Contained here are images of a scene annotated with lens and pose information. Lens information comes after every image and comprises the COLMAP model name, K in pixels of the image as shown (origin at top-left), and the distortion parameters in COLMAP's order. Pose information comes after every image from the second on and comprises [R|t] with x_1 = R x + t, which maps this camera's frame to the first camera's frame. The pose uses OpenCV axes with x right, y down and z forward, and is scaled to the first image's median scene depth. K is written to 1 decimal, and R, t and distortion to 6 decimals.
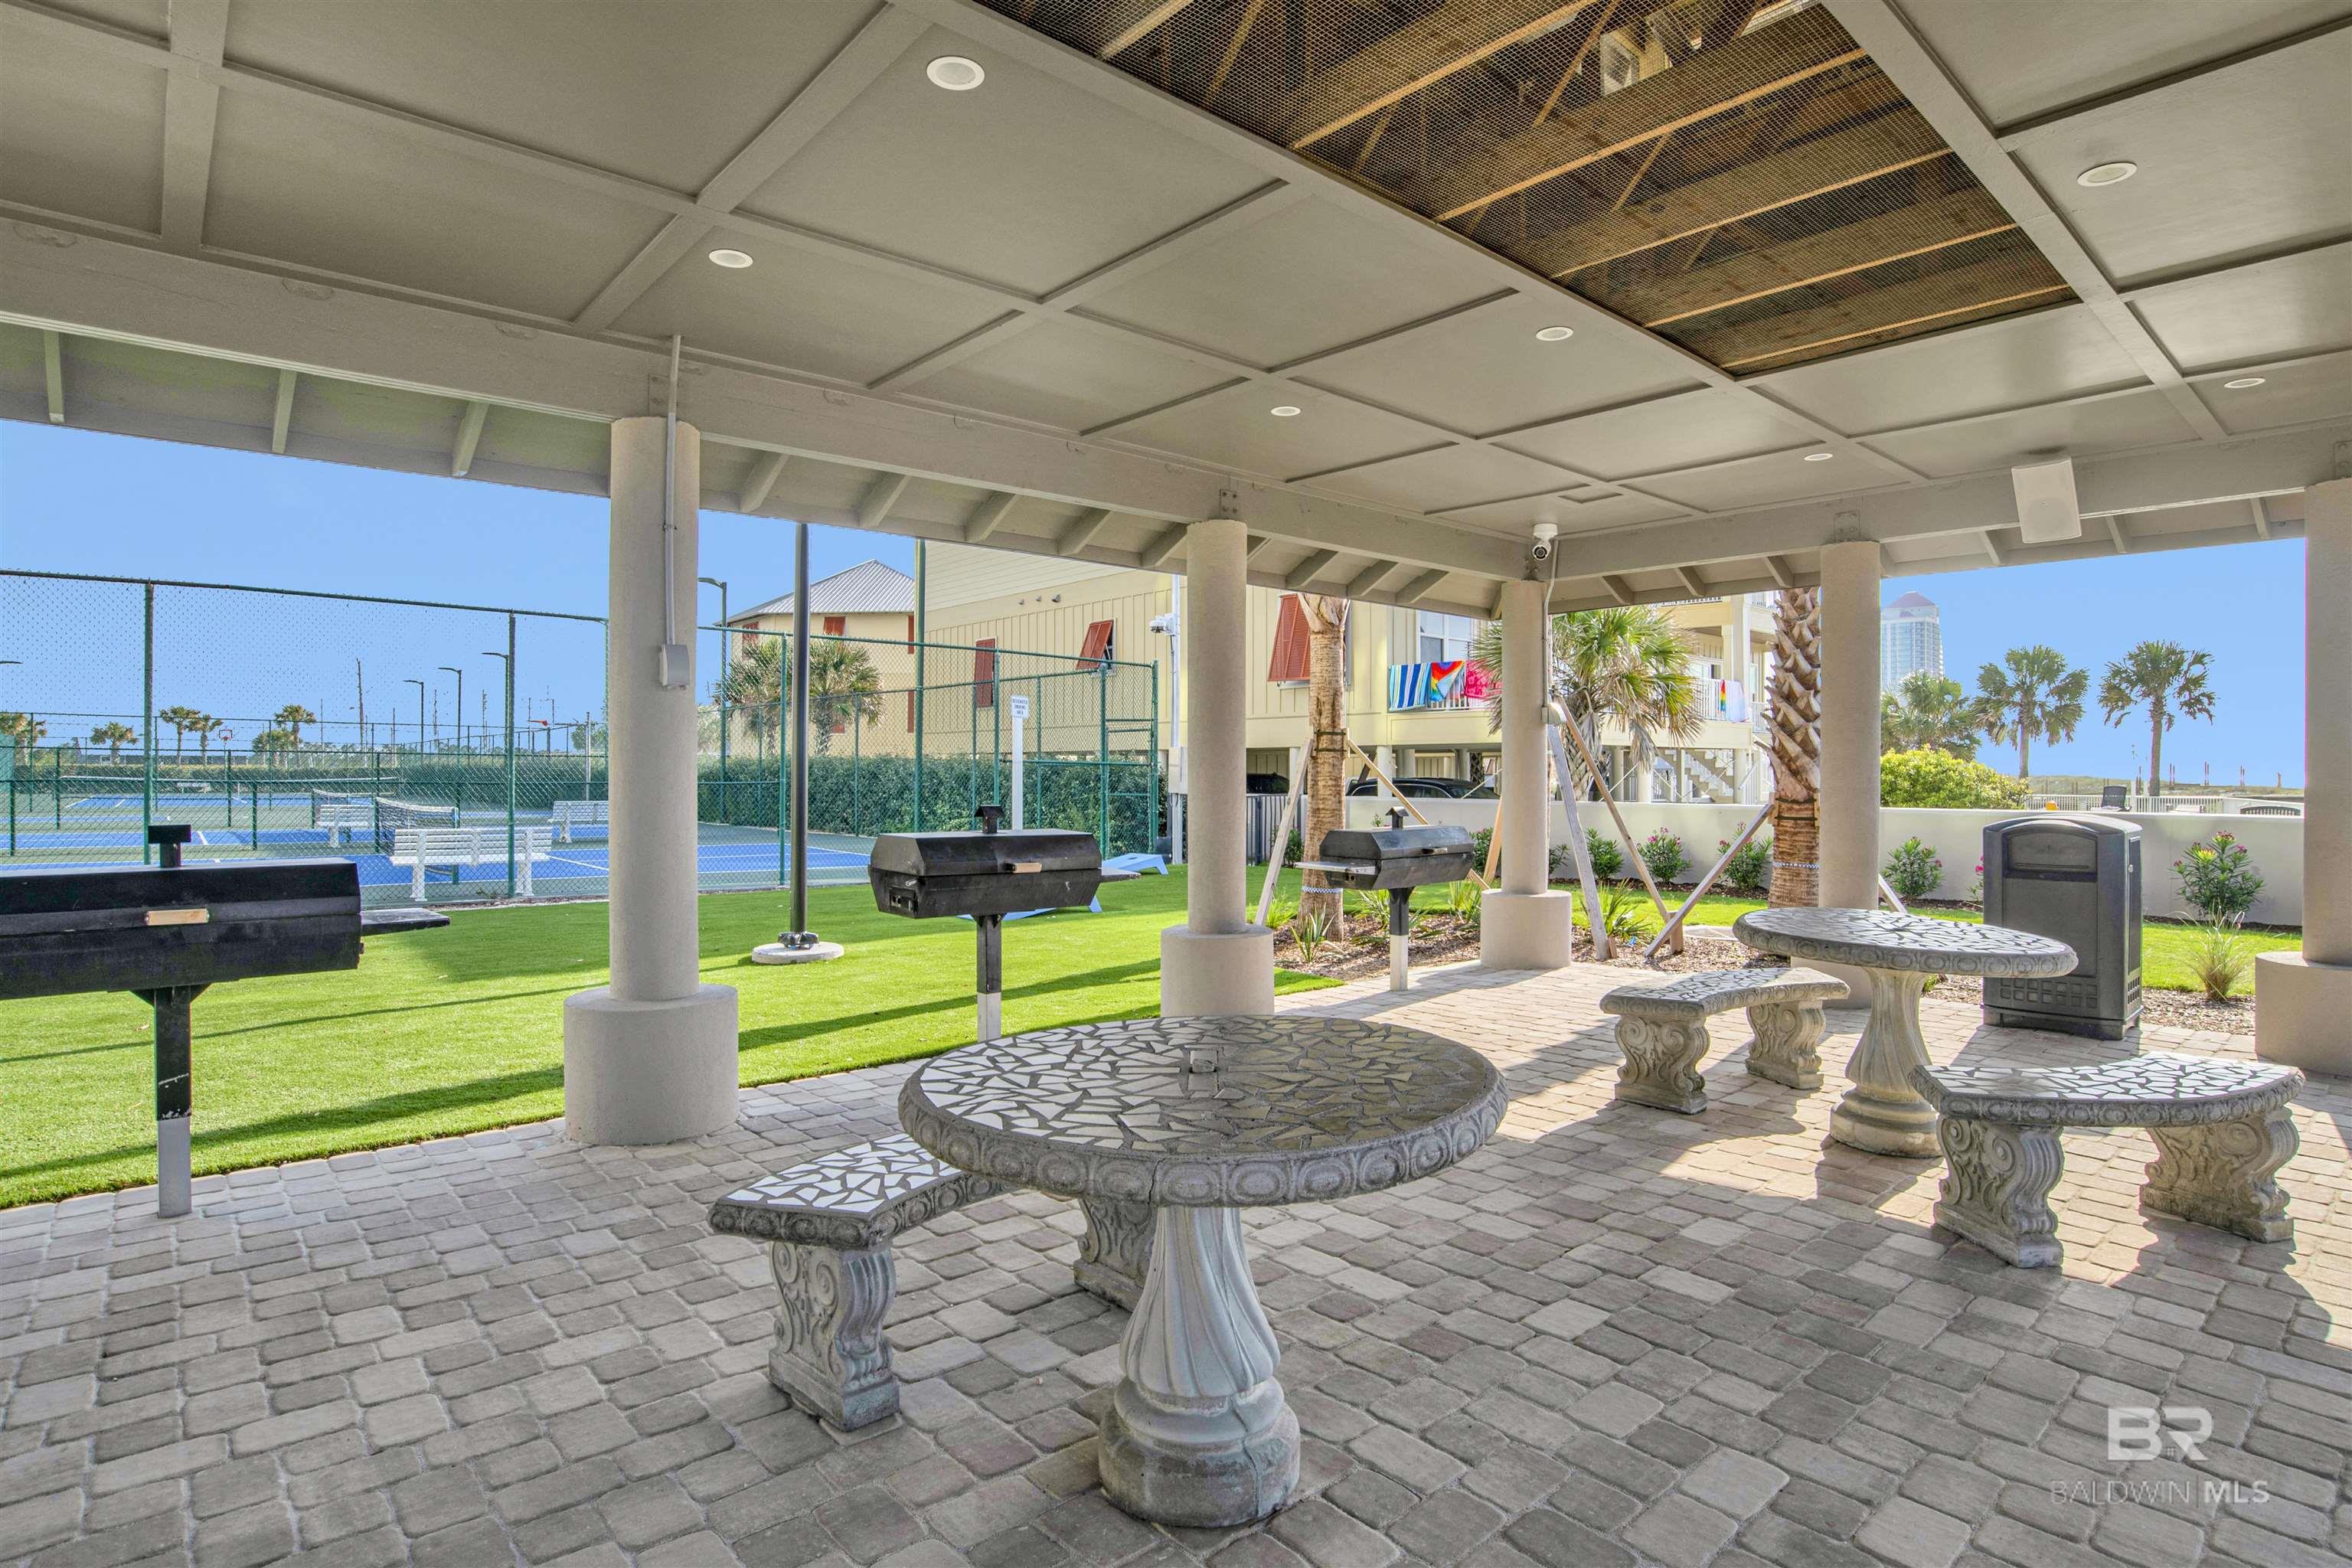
lens RADIAL K [[1220.7, 0, 1209.0], [0, 1220.7, 772.6], [0, 0, 1]] dist [-0.075358, 0.025880]
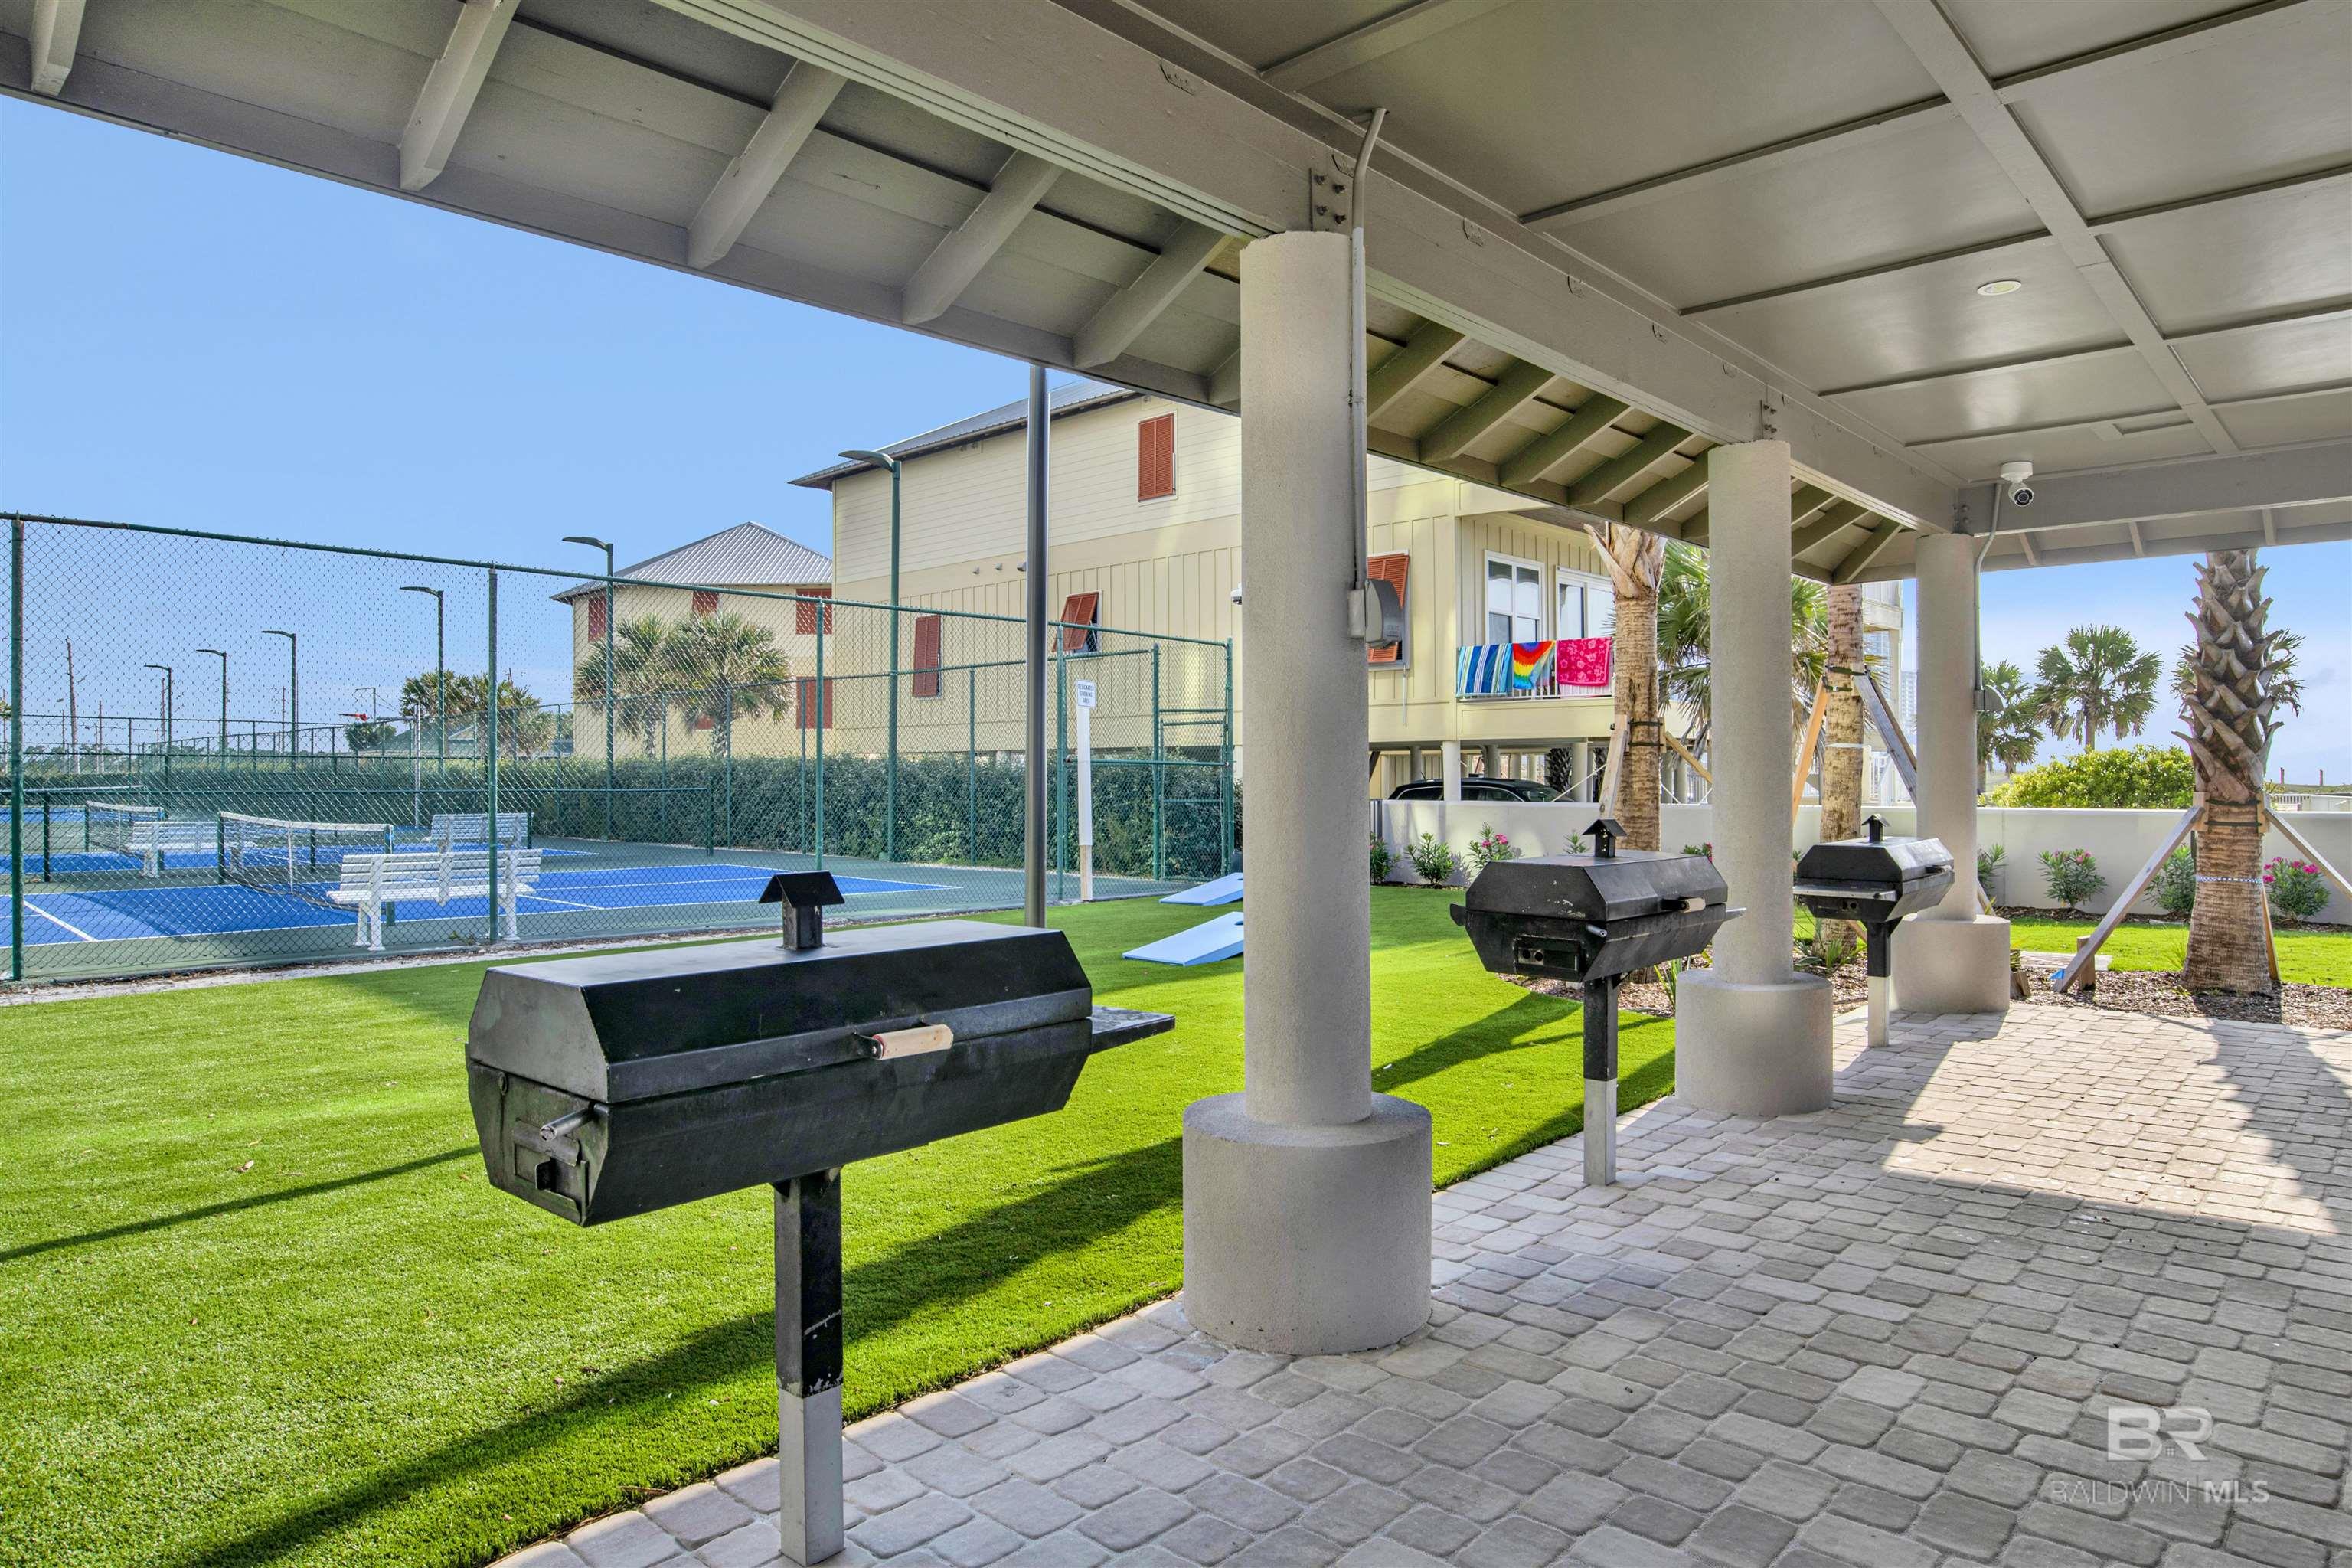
lens RADIAL K [[1390.2, 0, 1186.7], [0, 1390.2, 774.3], [0, 0, 1]] dist [-0.078294, 0.037869]
pose [[0.996067, -0.005554, 0.088425, -0.283871], [0.005538, 0.999985, 0.000431, -0.000660], [-0.088426, 0.000060, 0.996083, 0.119339]]
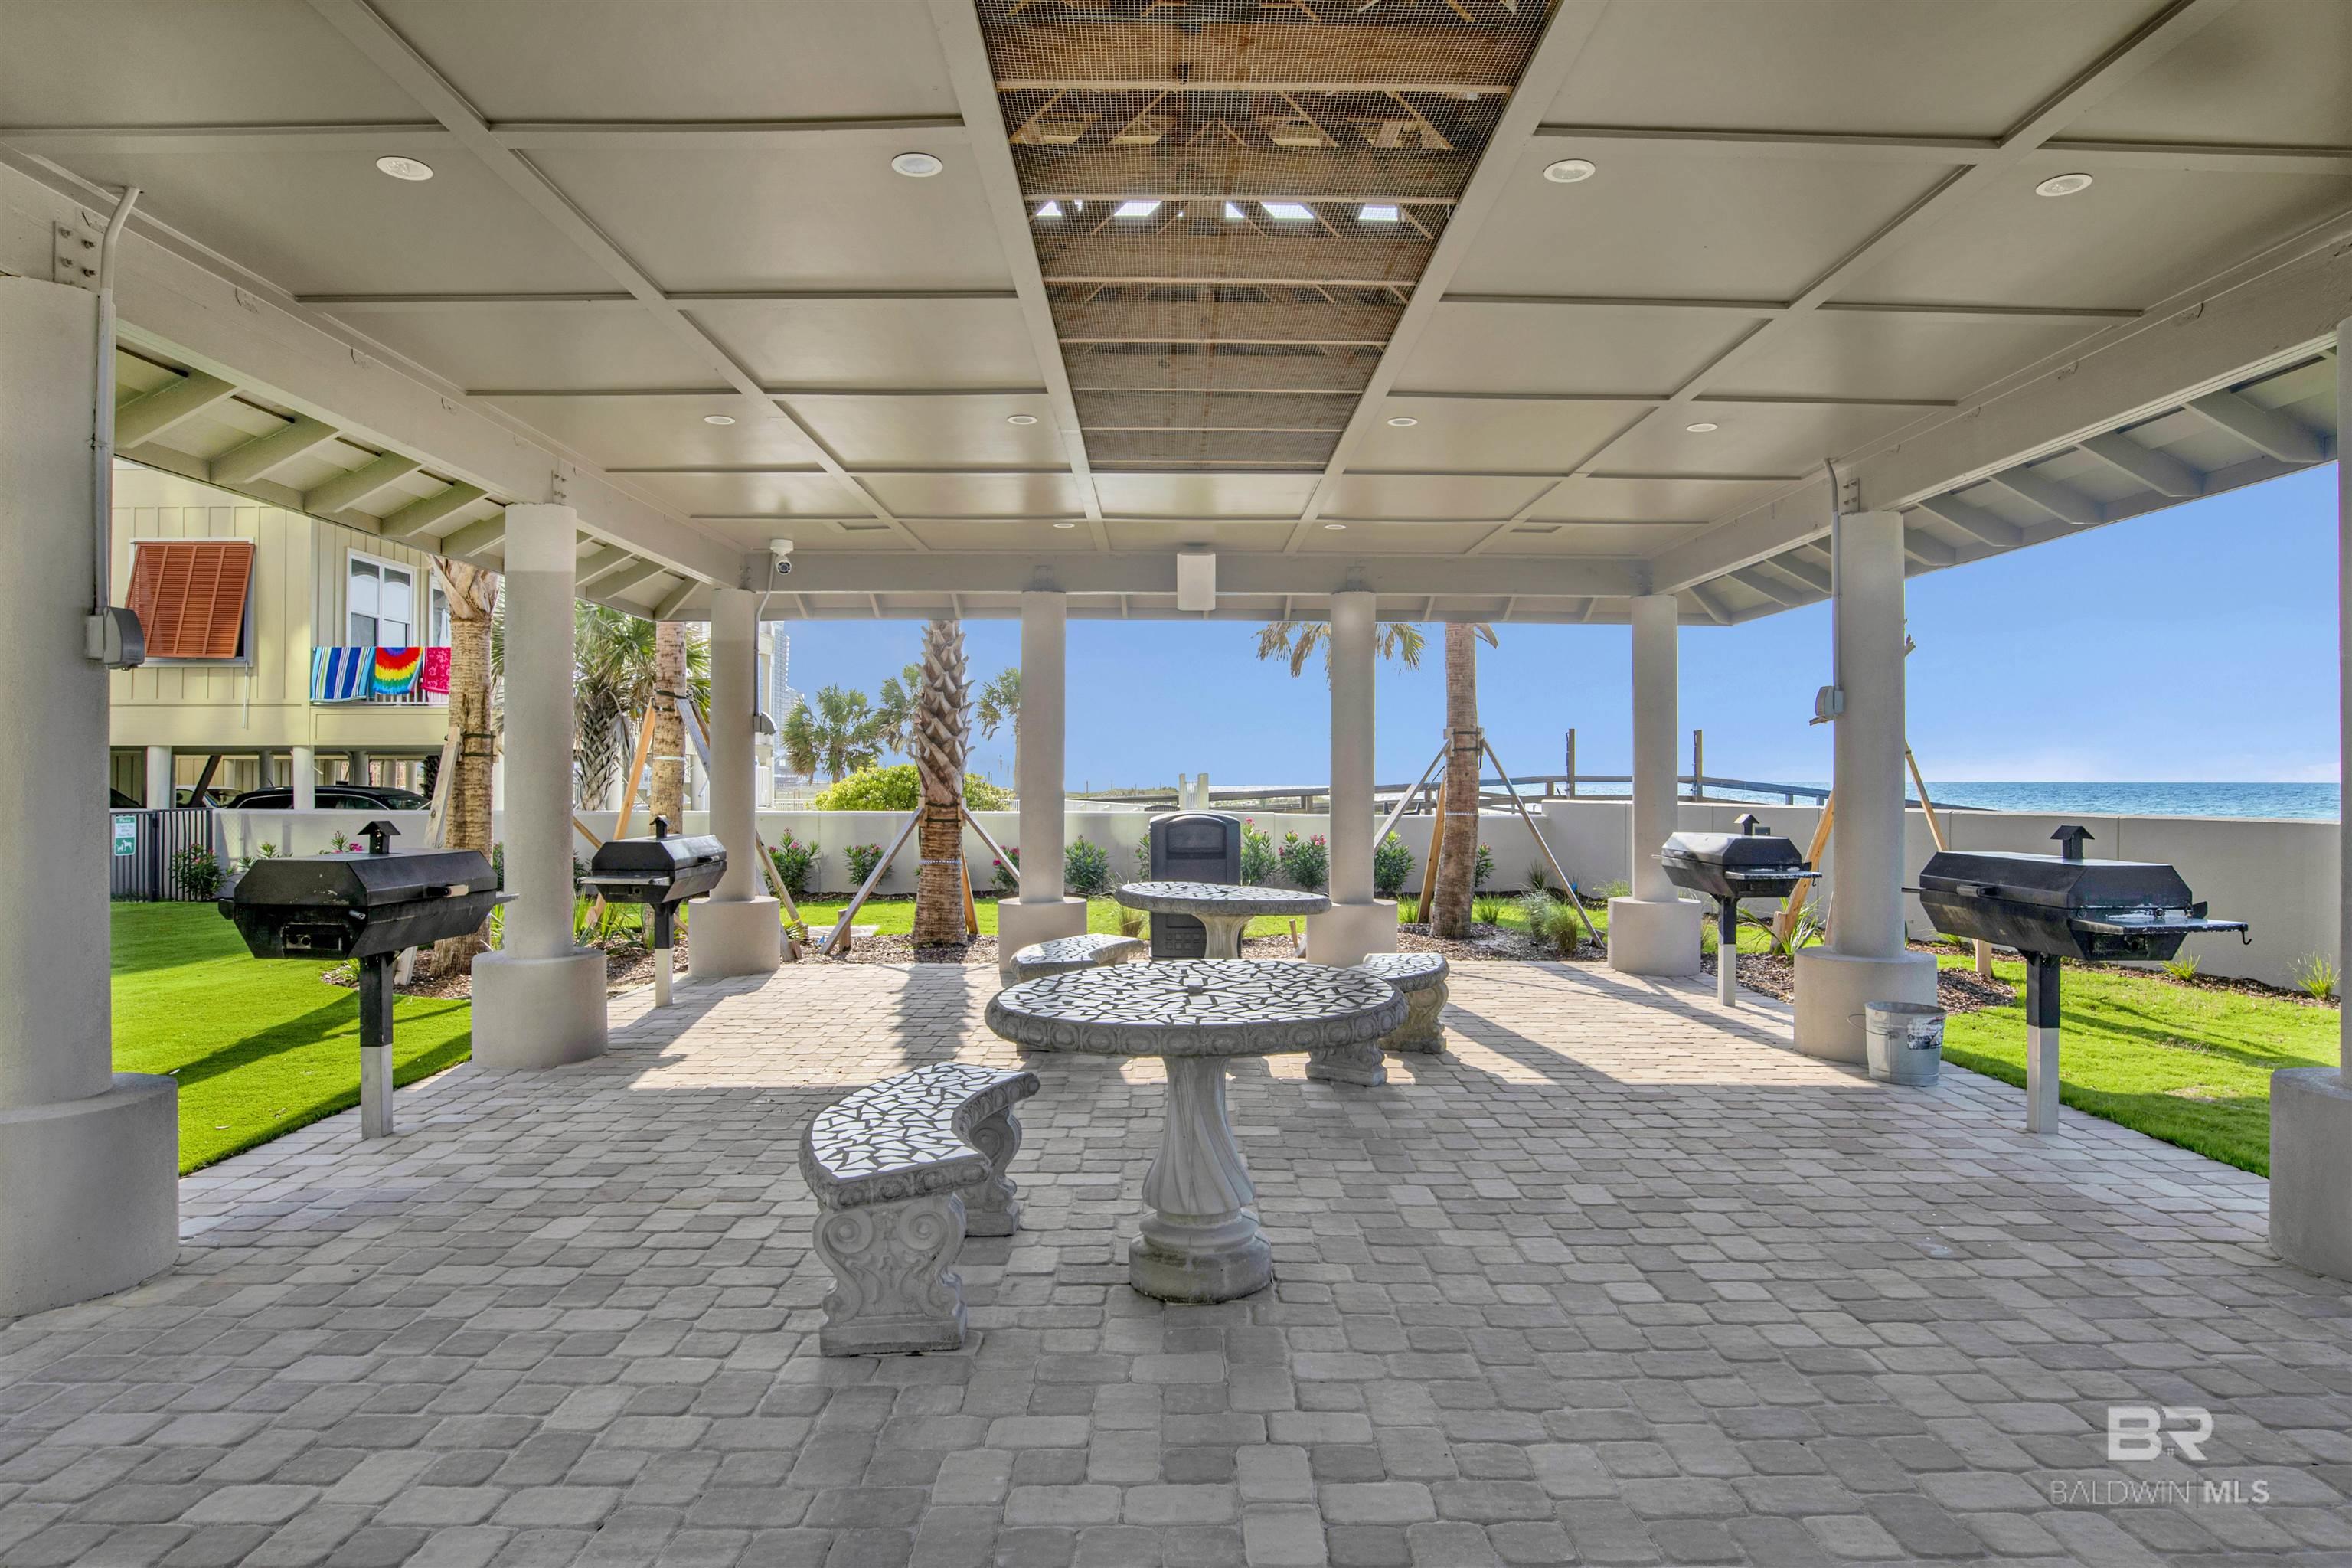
lens RADIAL K [[1344.8, 0, 1185.1], [0, 1344.8, 773.8], [0, 0, 1]] dist [-0.067783, 0.025228]
pose [[0.656282, 0.002415, 0.754512, -0.283755], [0.000683, 0.999993, -0.003795, -0.000859], [-0.754516, 0.003006, 0.656275, -0.004966]]
